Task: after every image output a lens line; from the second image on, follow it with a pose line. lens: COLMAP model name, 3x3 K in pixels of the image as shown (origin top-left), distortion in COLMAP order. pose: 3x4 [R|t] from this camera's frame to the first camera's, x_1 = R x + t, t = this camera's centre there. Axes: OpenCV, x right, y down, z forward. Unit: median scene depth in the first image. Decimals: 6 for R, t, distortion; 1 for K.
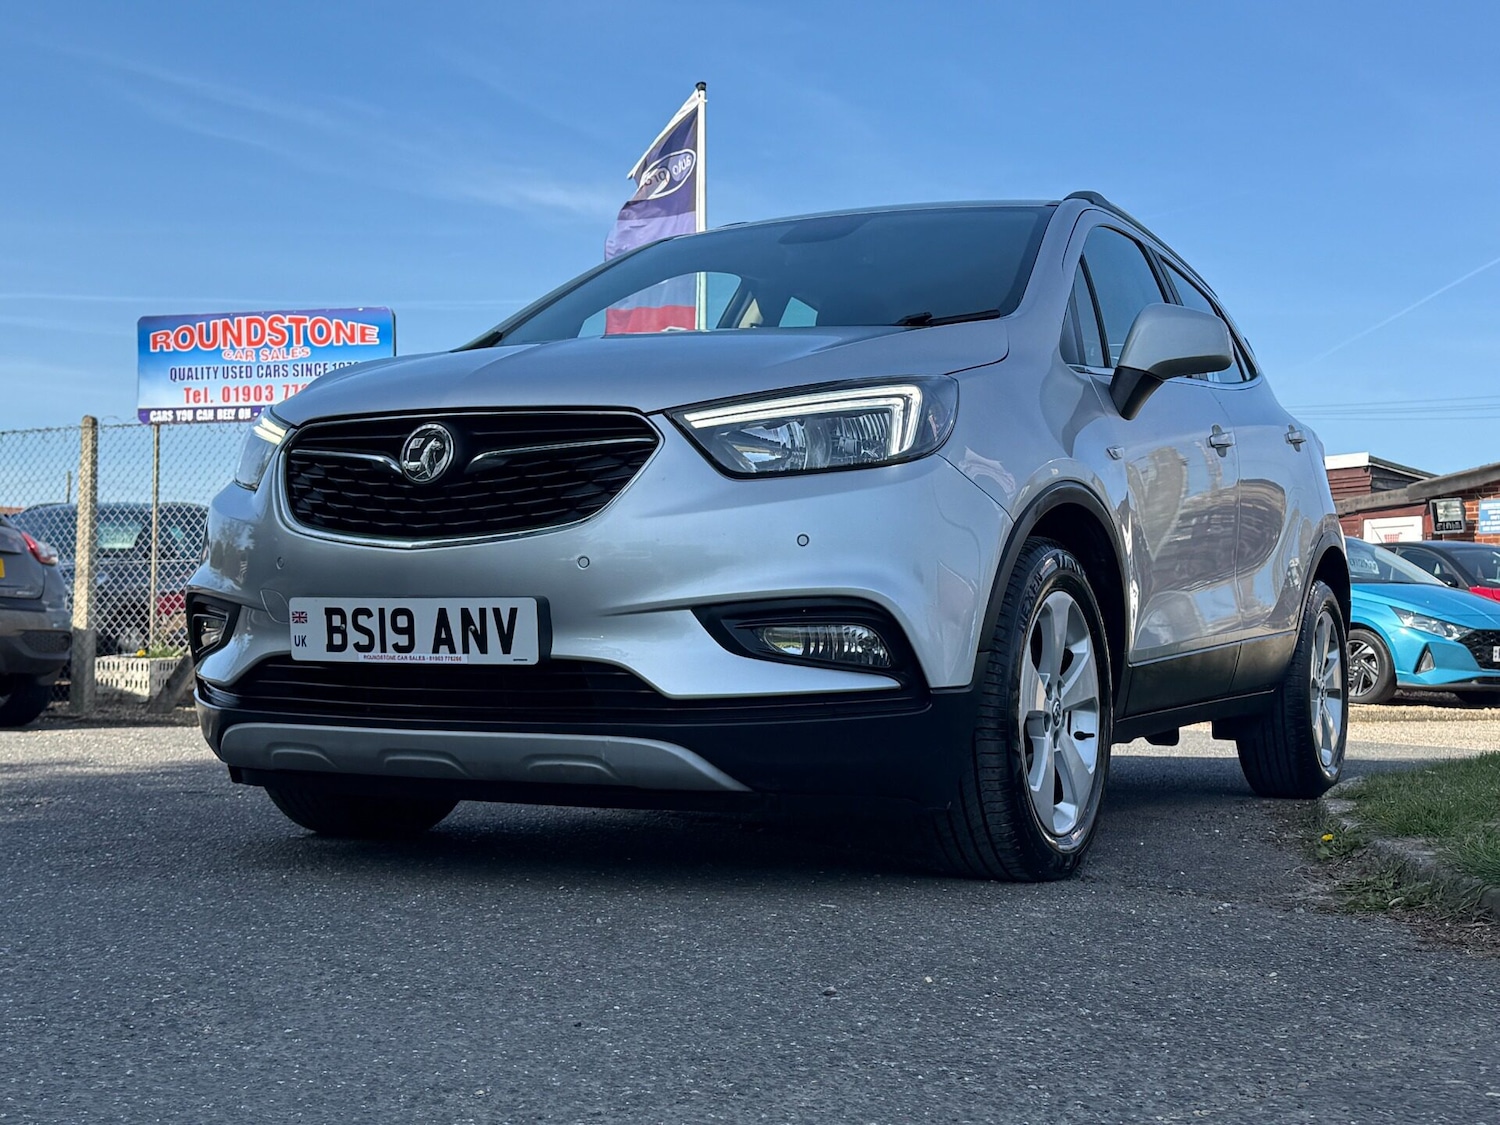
lens RADIAL K [[1957.5, 0, 755.5], [0, 1957.5, 556.4], [0, 0, 1]] dist [0.176120, -0.305478]
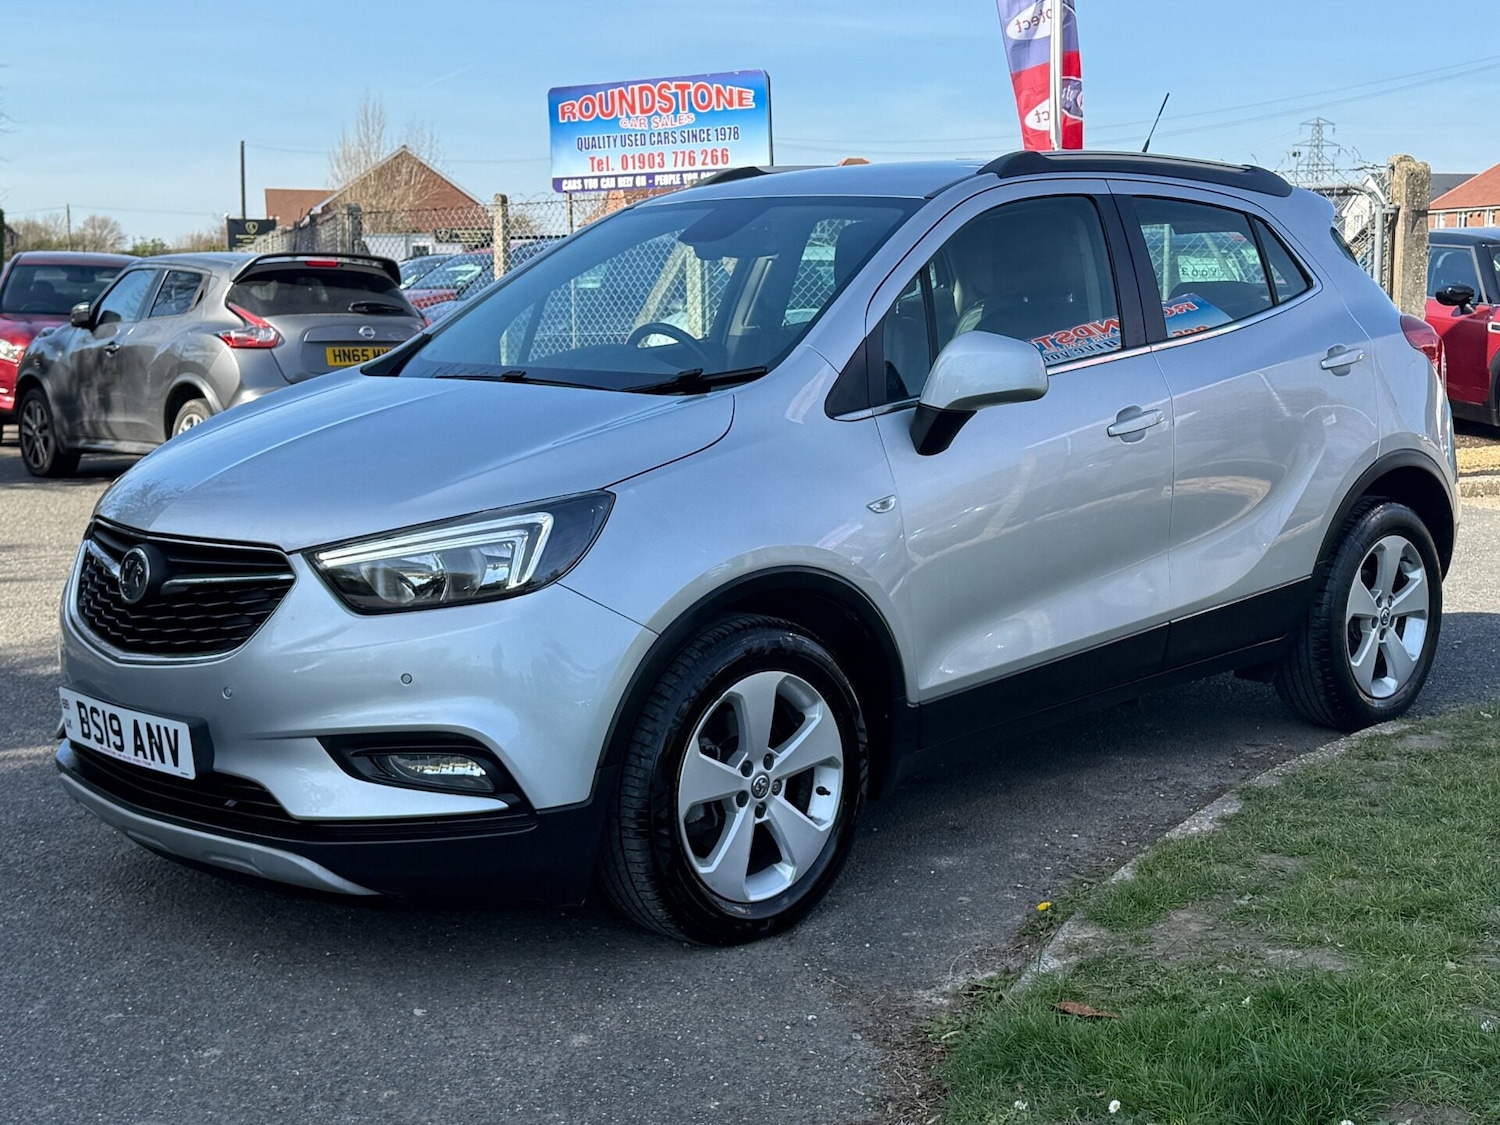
lens RADIAL K [[1957.5, 0, 755.5], [0, 1957.5, 556.4], [0, 0, 1]] dist [0.176120, -0.305478]
pose [[0.949867, 0.022104, -0.311872, 0.519452], [0.036081, 0.983083, 0.179569, -0.250821], [0.310565, -0.181819, 0.933001, 0.048224]]
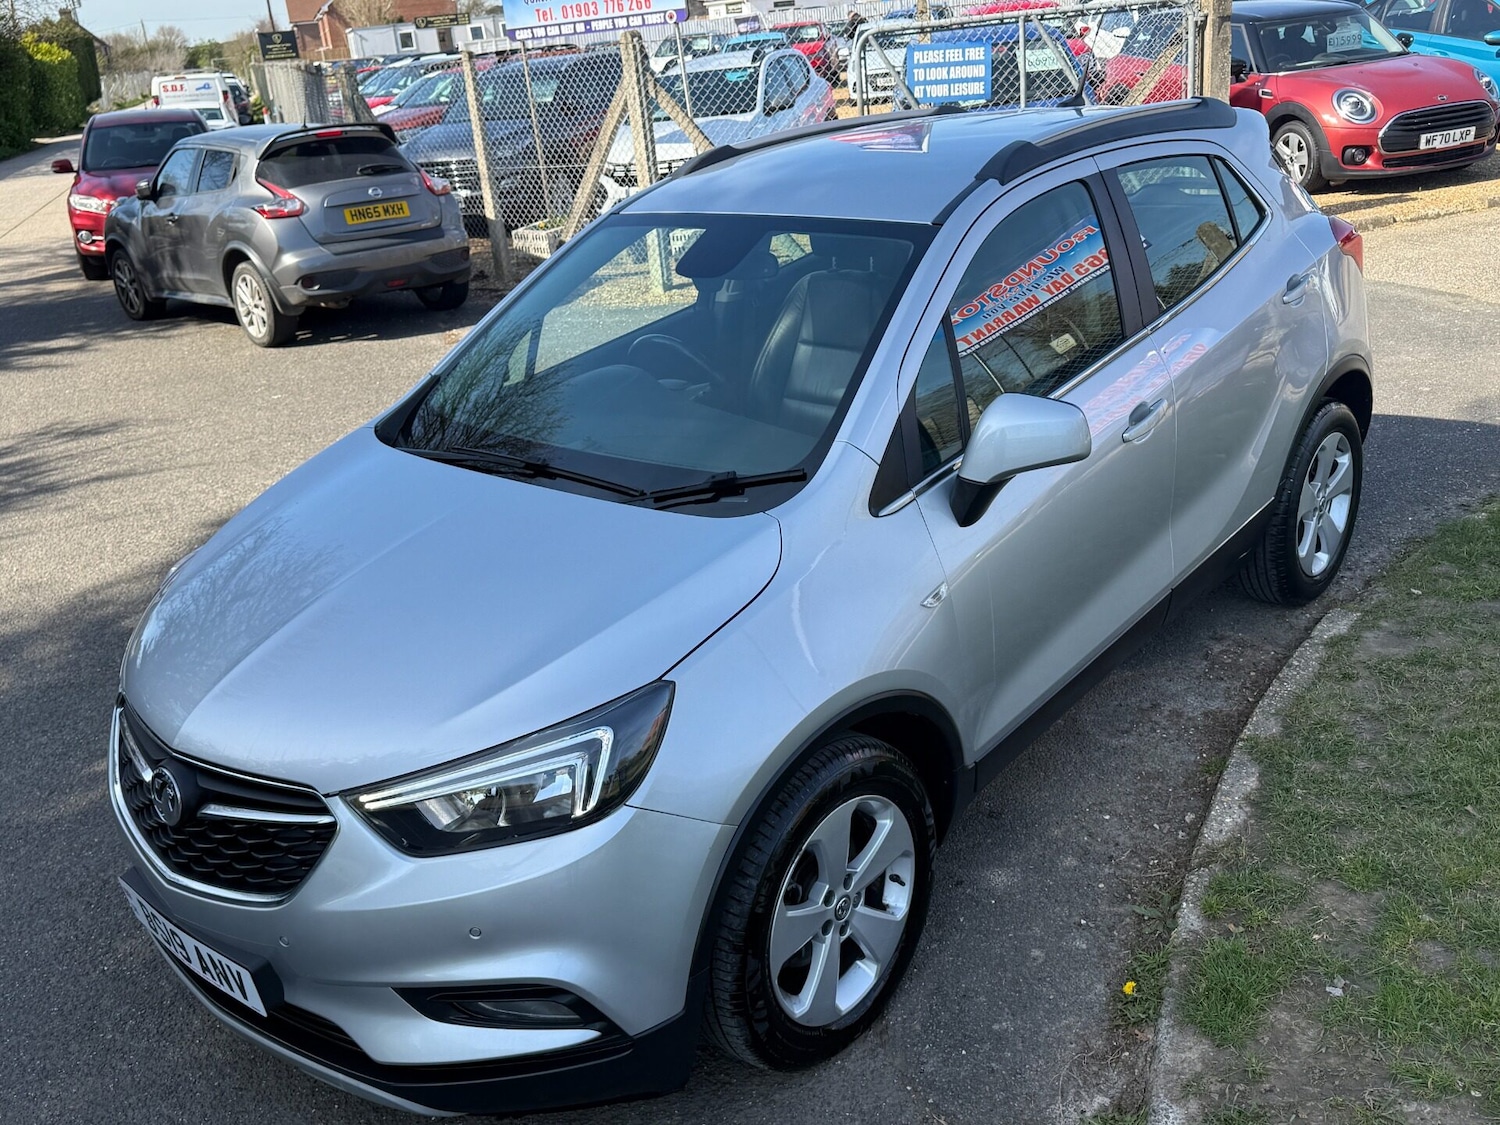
lens RADIAL K [[1340.2, 0, 750.0], [0, 1340.2, 562.5], [0, 0, 1]] dist [0.109007, -0.221659]
pose [[0.962990, -0.003780, -0.269509, 0.327787], [0.117847, 0.905170, 0.408385, -0.421611], [0.242408, -0.425032, 0.872116, 0.483310]]
